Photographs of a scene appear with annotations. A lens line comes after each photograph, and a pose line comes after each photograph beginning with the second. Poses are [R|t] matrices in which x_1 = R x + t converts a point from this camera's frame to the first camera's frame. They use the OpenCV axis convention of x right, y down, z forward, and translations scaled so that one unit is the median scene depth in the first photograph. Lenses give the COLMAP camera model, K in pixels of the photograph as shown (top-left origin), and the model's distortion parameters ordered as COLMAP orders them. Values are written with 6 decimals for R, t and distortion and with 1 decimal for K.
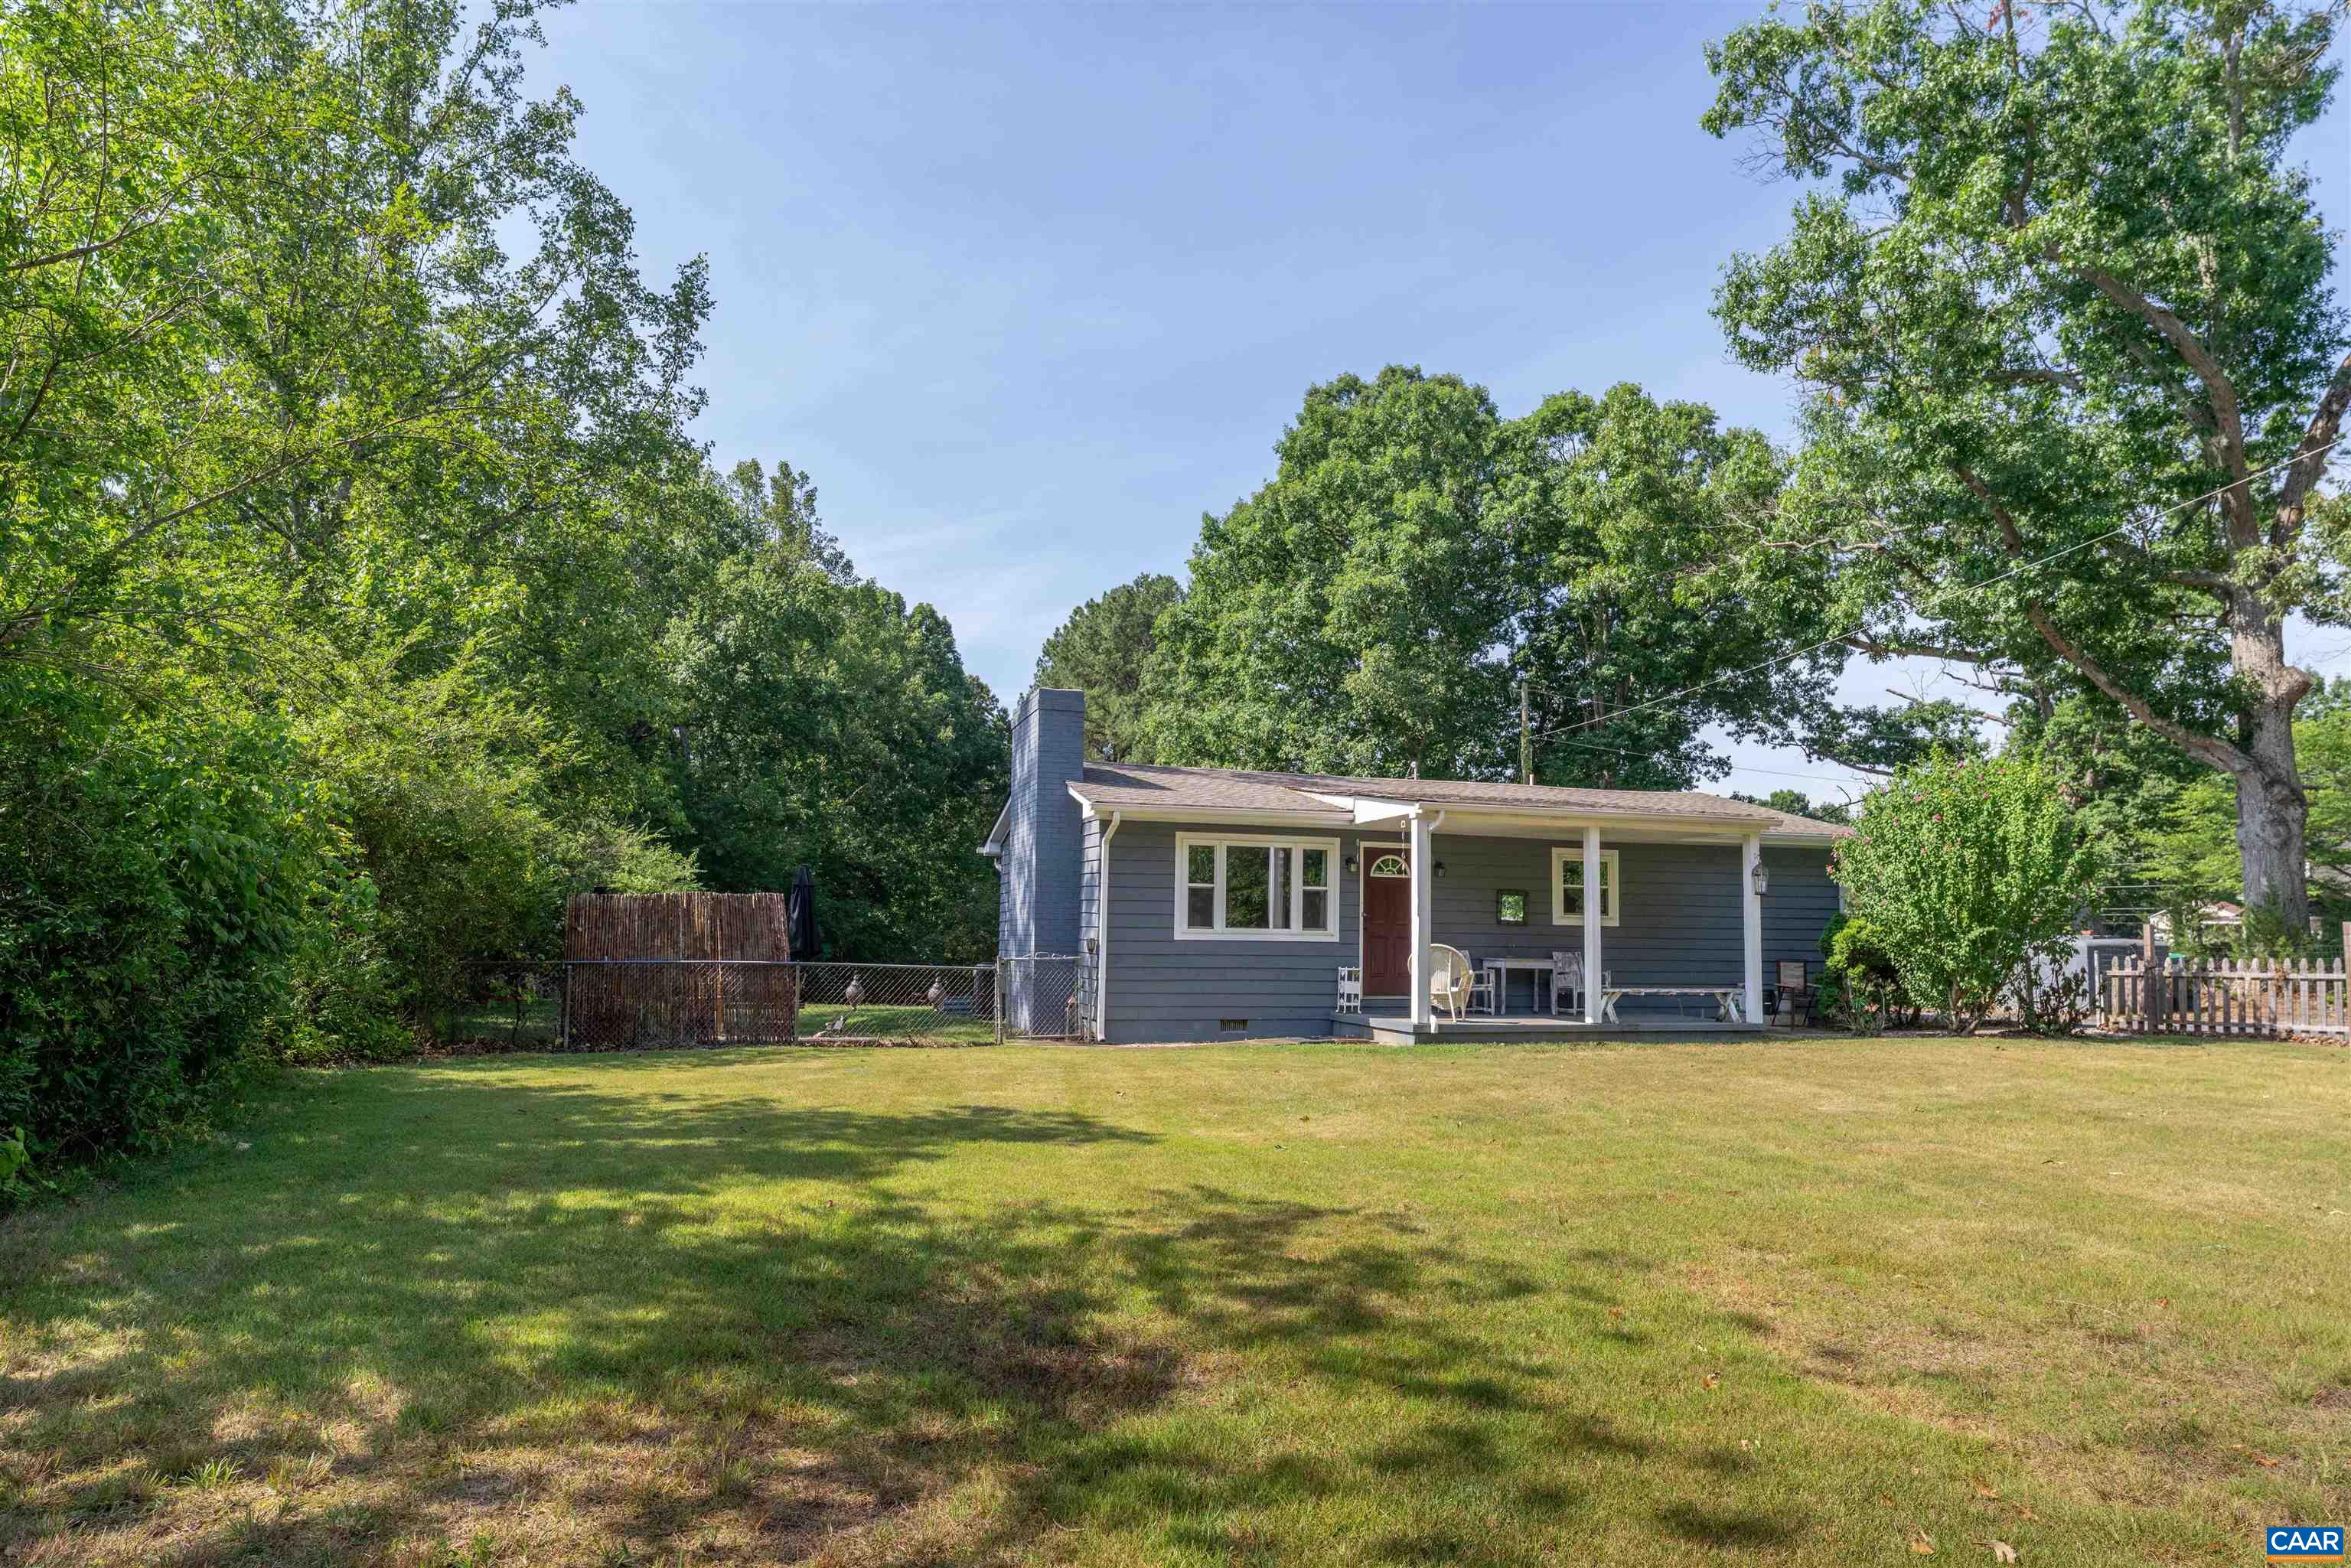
lens RADIAL K [[1384.3, 0, 1194.4], [0, 1384.3, 850.7], [0, 0, 1]] dist [0.027984, 0.000533]
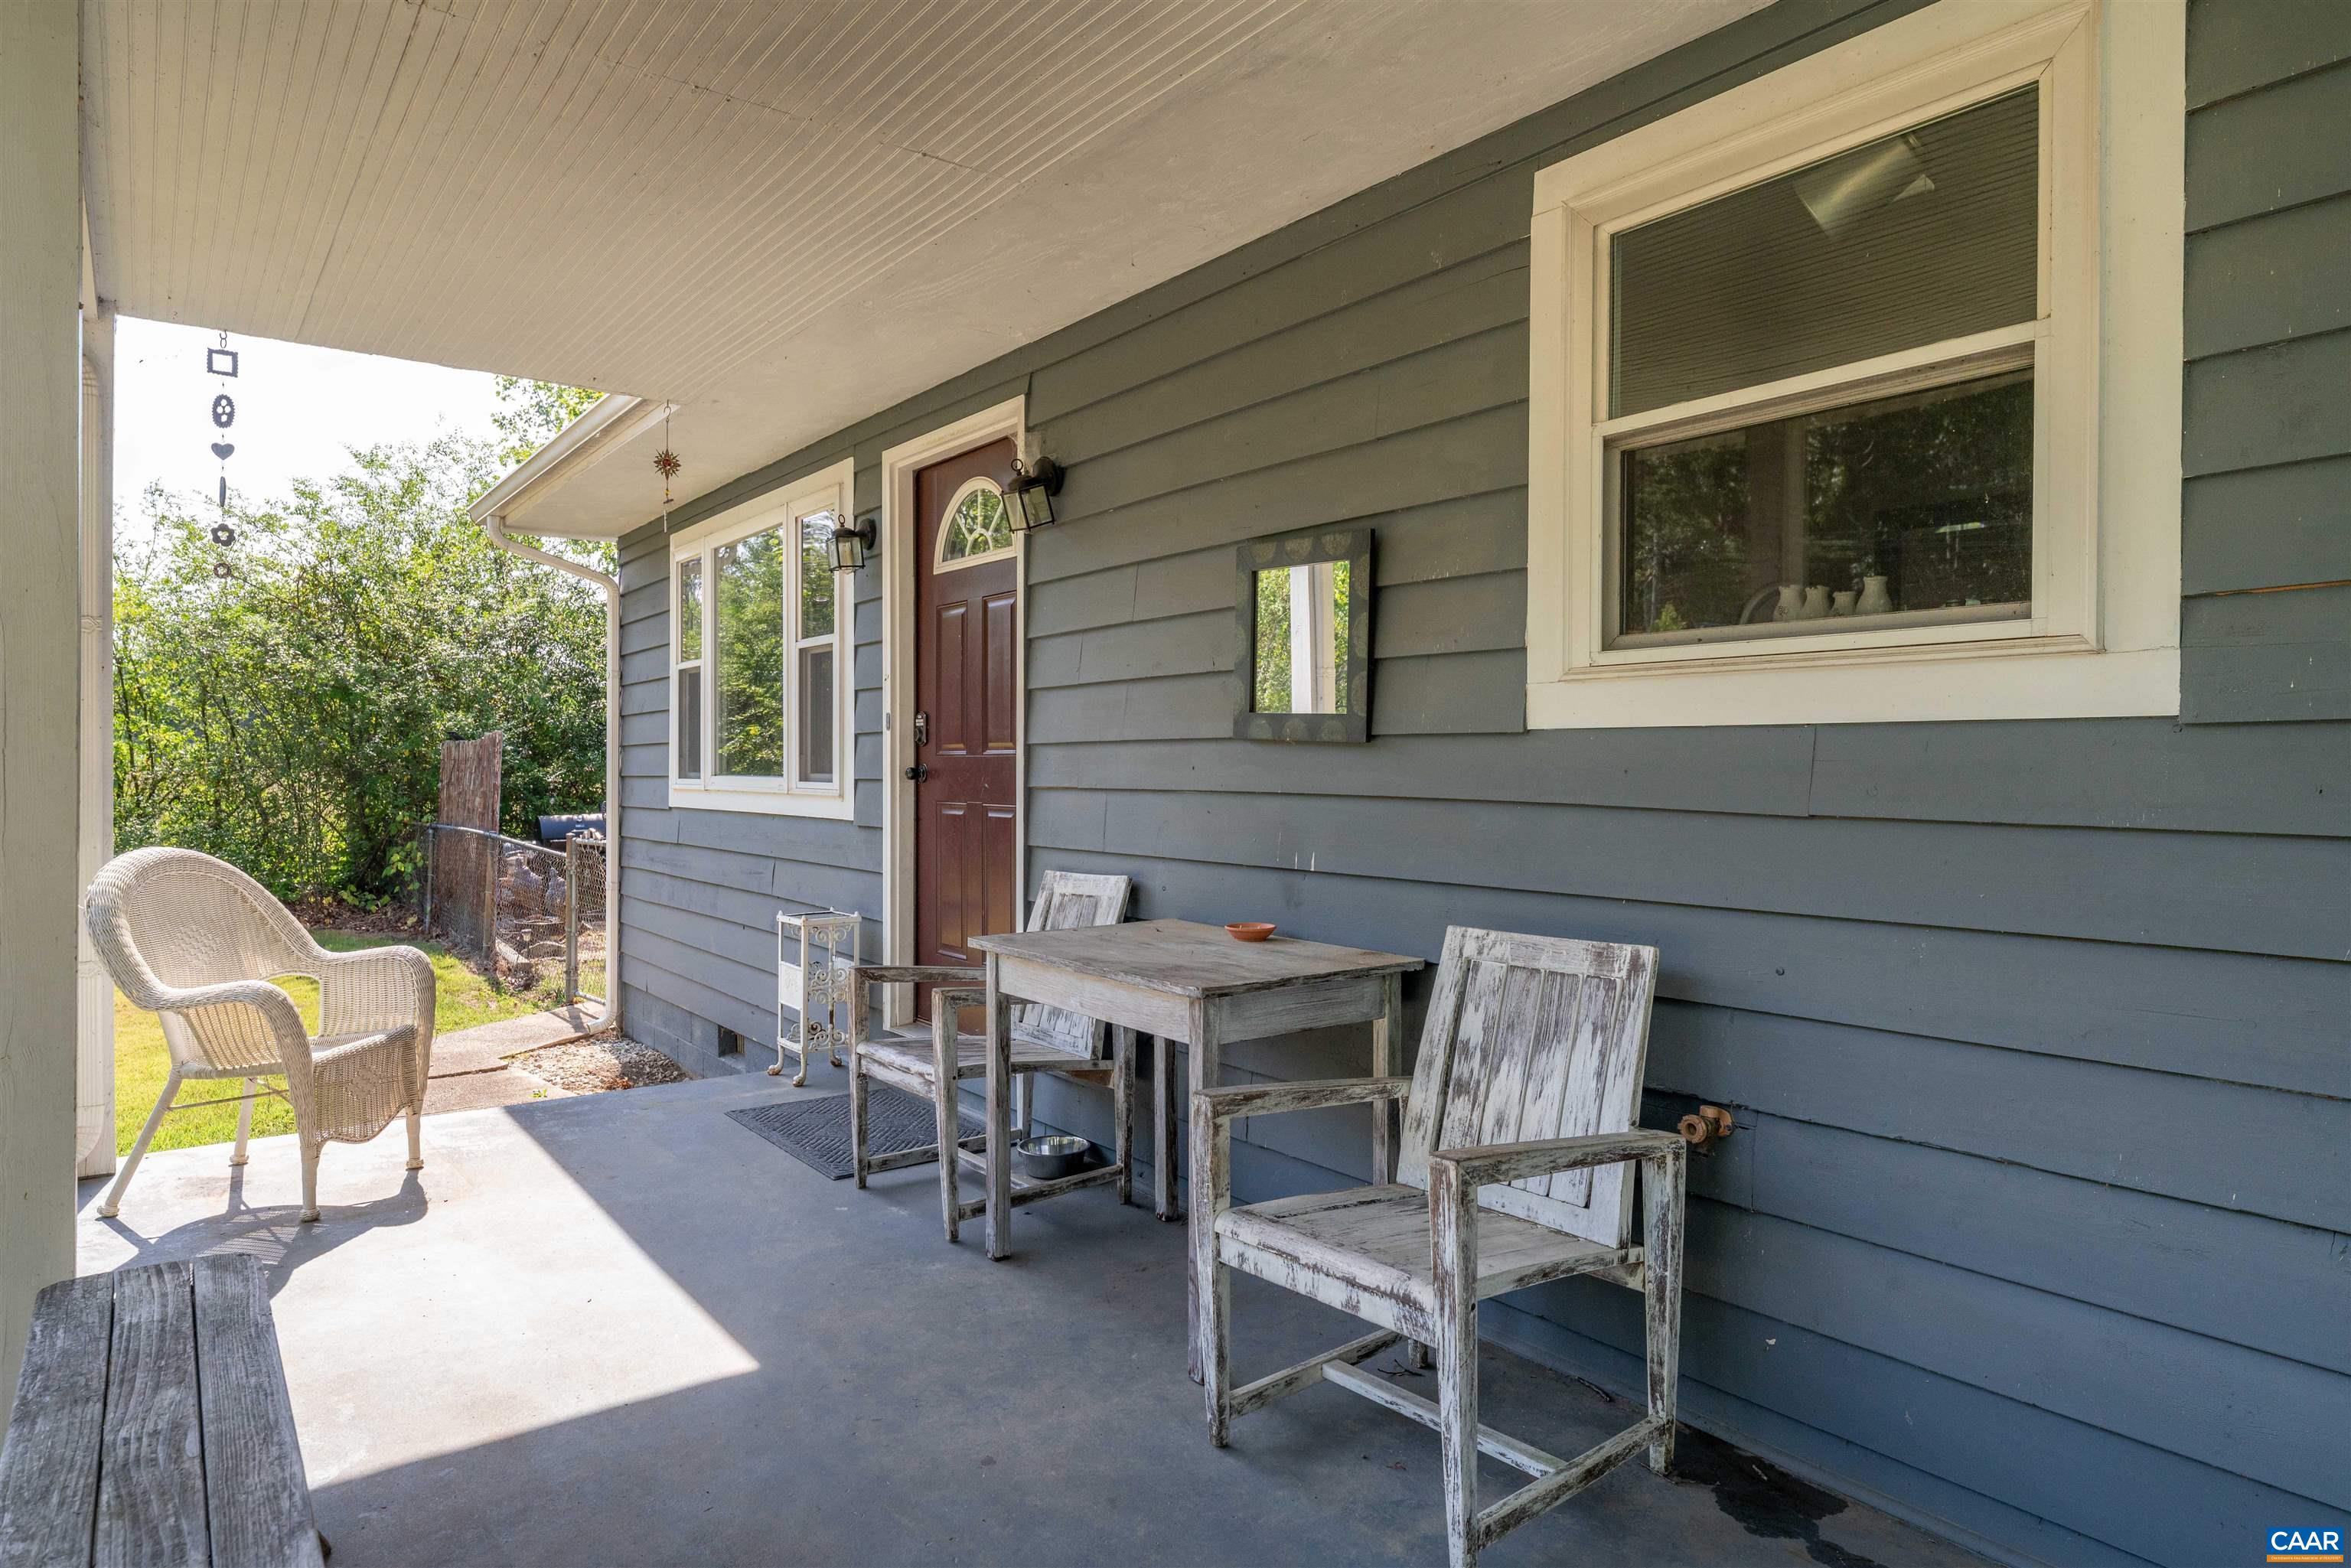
lens RADIAL K [[1397.4, 0, 1180.3], [0, 1397.4, 772.3], [0, 0, 1]] dist [-0.005180, 0.000443]
pose [[0.327846, -0.007920, -0.944698, 0.164312], [0.068458, 0.997535, 0.015395, 0.023004], [0.942248, -0.069719, 0.327580, 0.399404]]
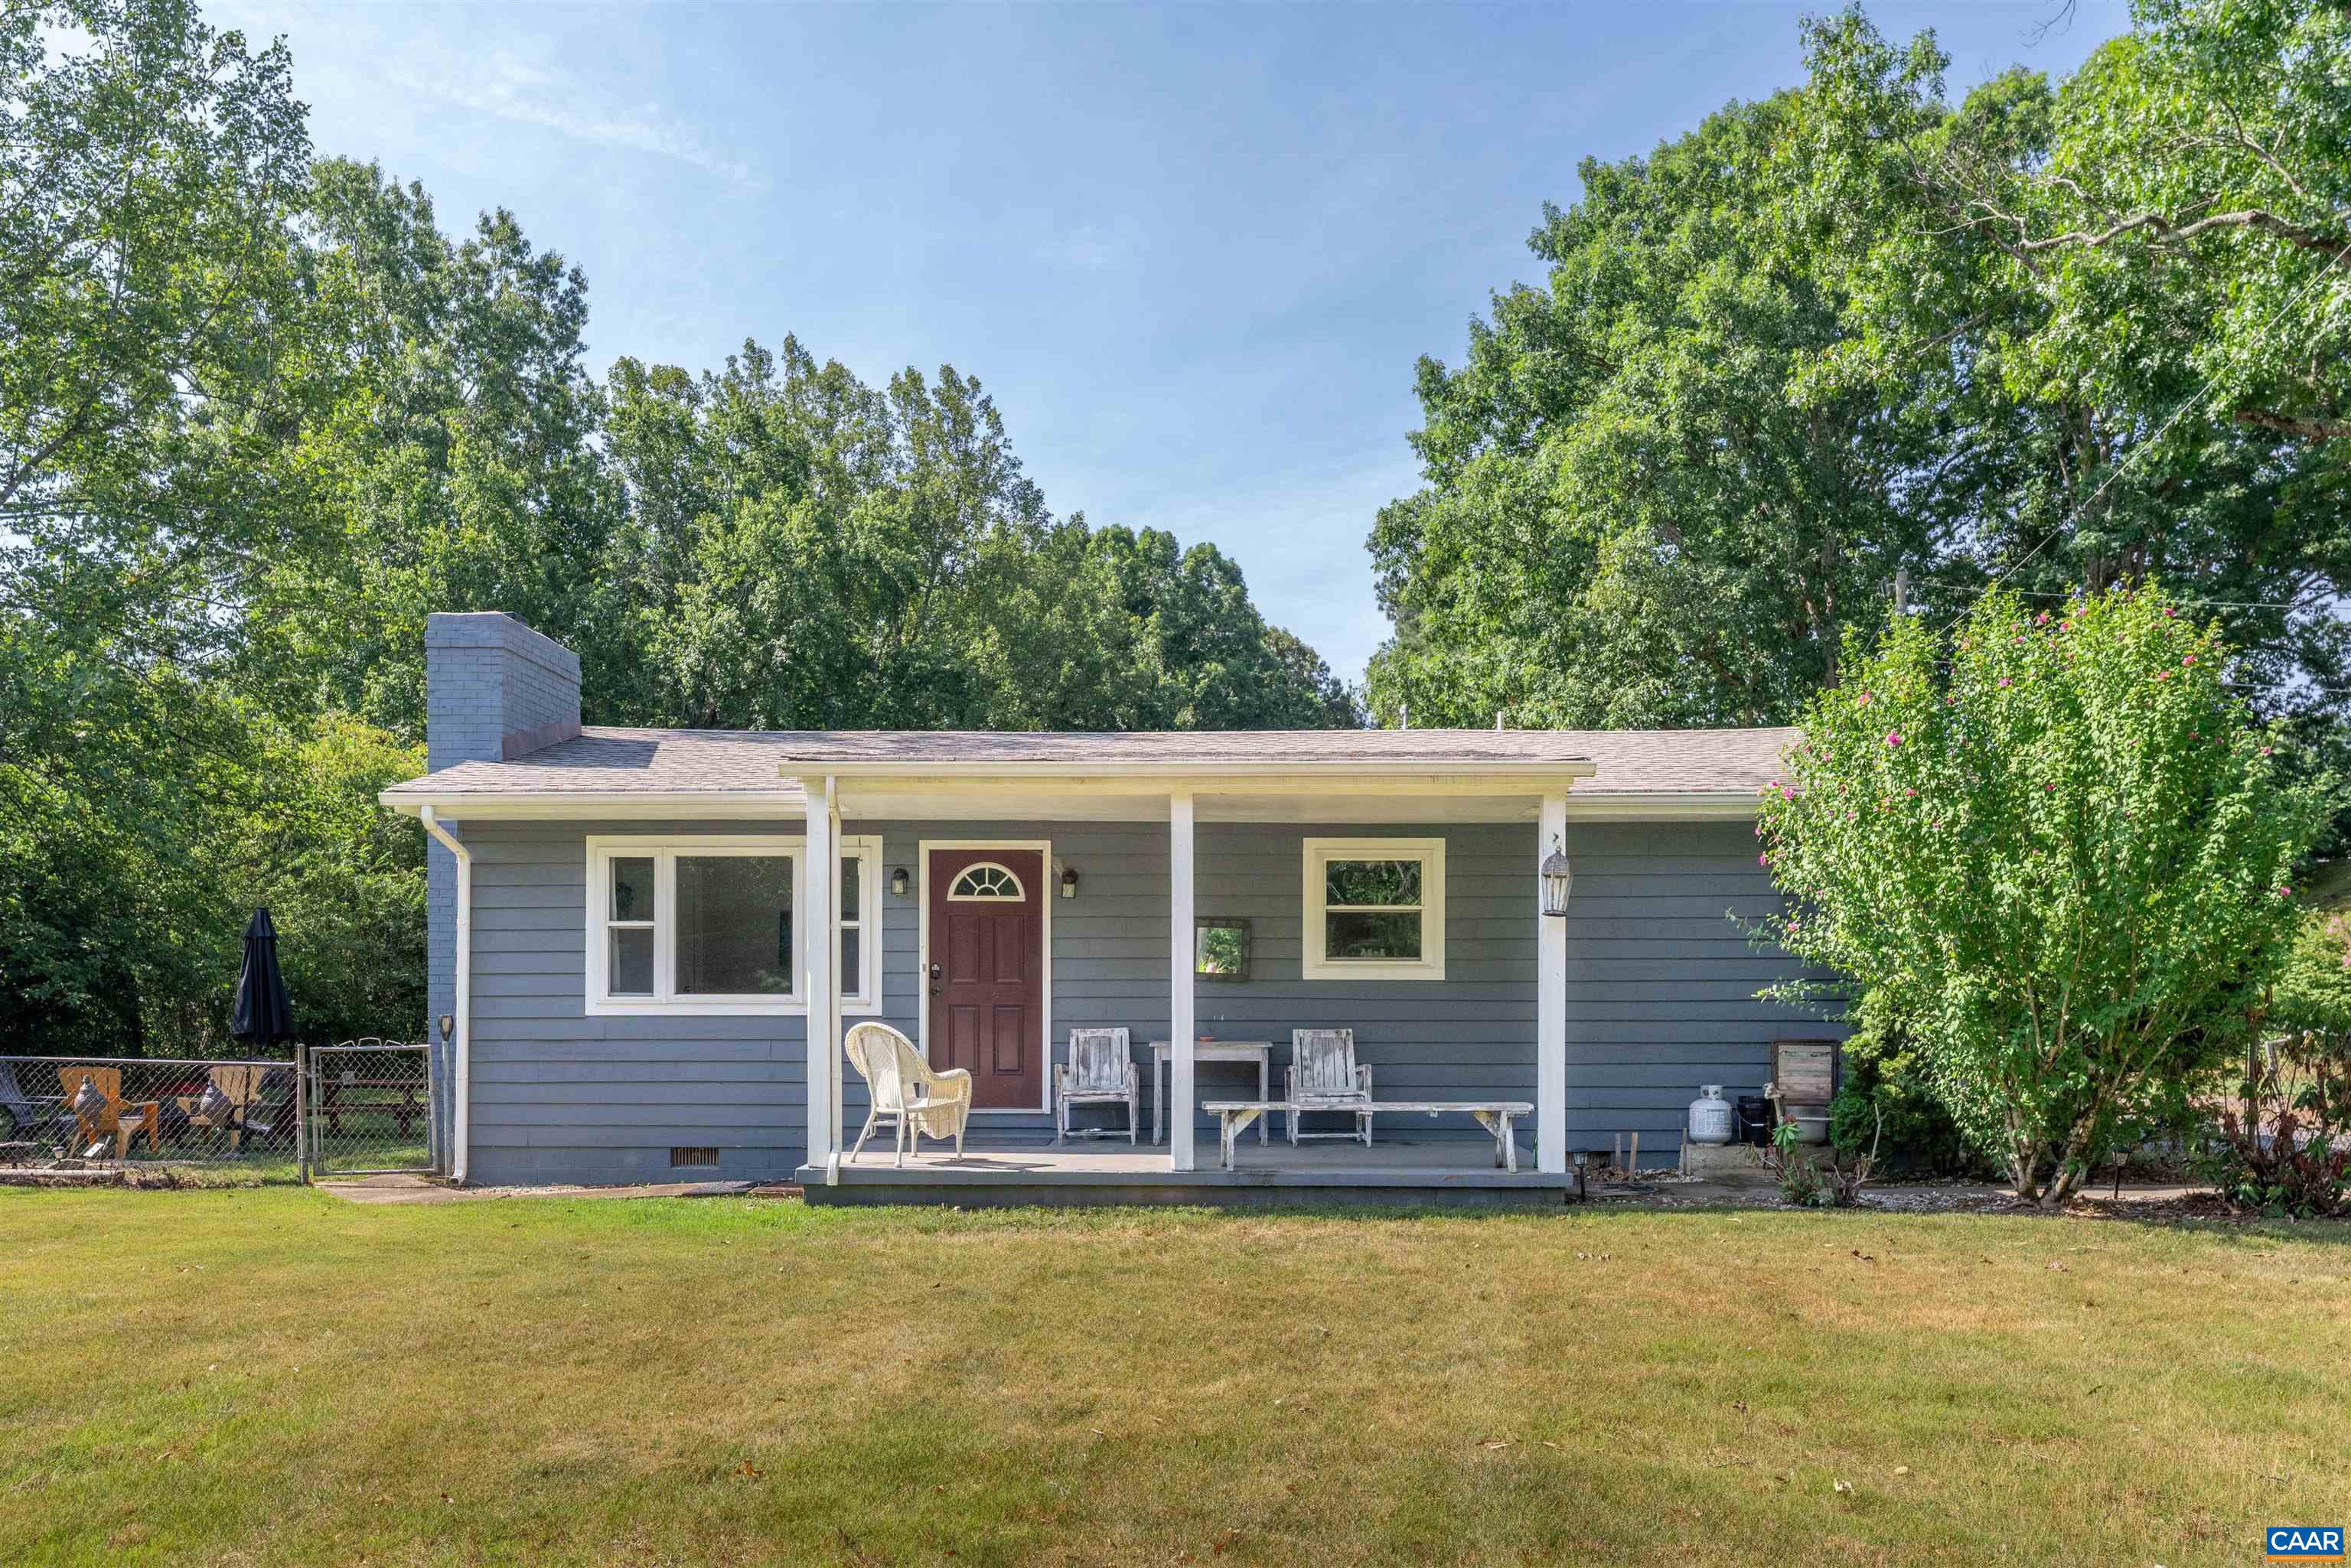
lens RADIAL K [[1819.0, 0, 1149.4], [0, 1819.0, 987.0], [0, 0, 1]] dist [0.005942, -0.005301]
pose [[0.944325, -0.012834, -0.328765, 0.189288], [0.032653, 0.997961, 0.054833, 0.006532], [0.327391, -0.062516, 0.942819, 0.132436]]
